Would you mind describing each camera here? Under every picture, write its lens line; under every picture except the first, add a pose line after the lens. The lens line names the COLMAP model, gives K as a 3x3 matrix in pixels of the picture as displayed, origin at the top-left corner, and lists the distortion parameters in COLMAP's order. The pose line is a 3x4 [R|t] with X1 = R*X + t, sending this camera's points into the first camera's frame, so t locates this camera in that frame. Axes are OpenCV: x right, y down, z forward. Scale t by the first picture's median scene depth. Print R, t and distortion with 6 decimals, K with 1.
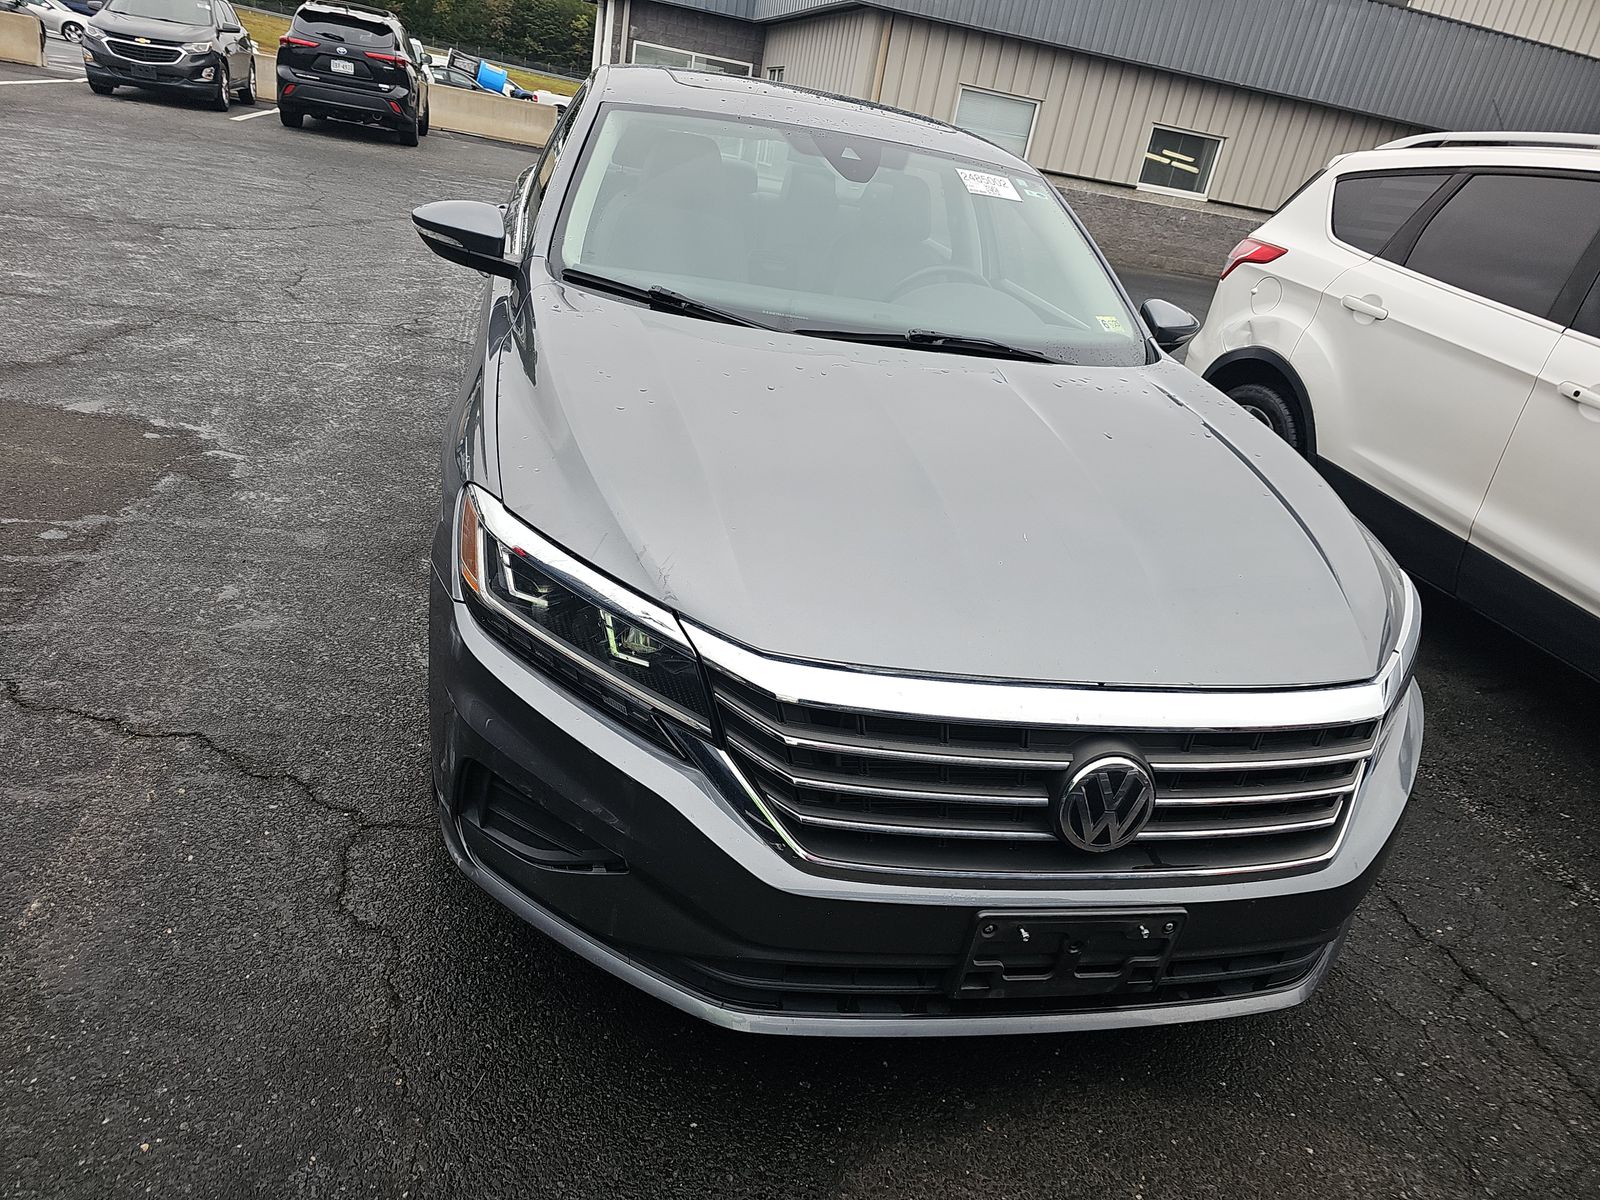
lens RADIAL K [[1027.8, 0, 779.6], [0, 1027.8, 602.7], [0, 0, 1]] dist [0.044911, -0.044962]
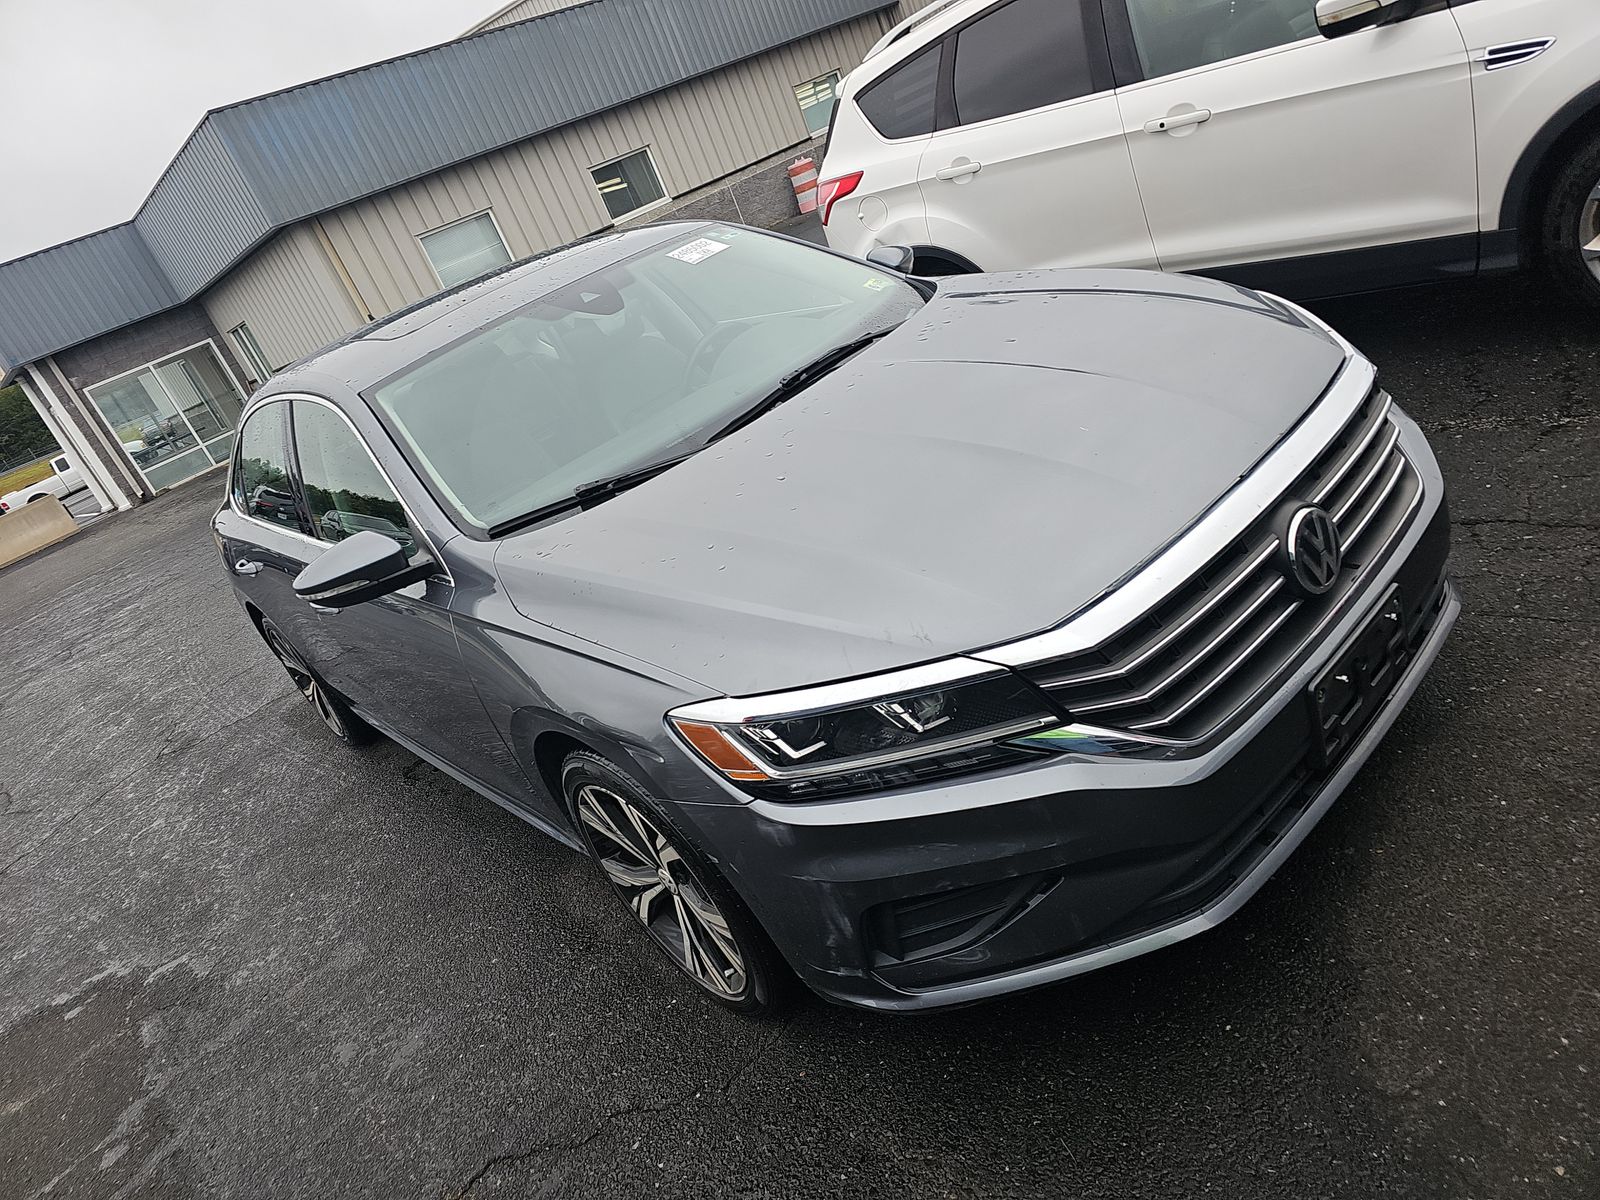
lens RADIAL K [[1027.8, 0, 779.6], [0, 1027.8, 602.7], [0, 0, 1]] dist [0.044911, -0.044962]
pose [[0.742148, -0.623217, 0.246610, -0.171460], [0.639935, 0.768269, 0.015700, -0.061775], [-0.199247, 0.146163, 0.968988, -0.007155]]
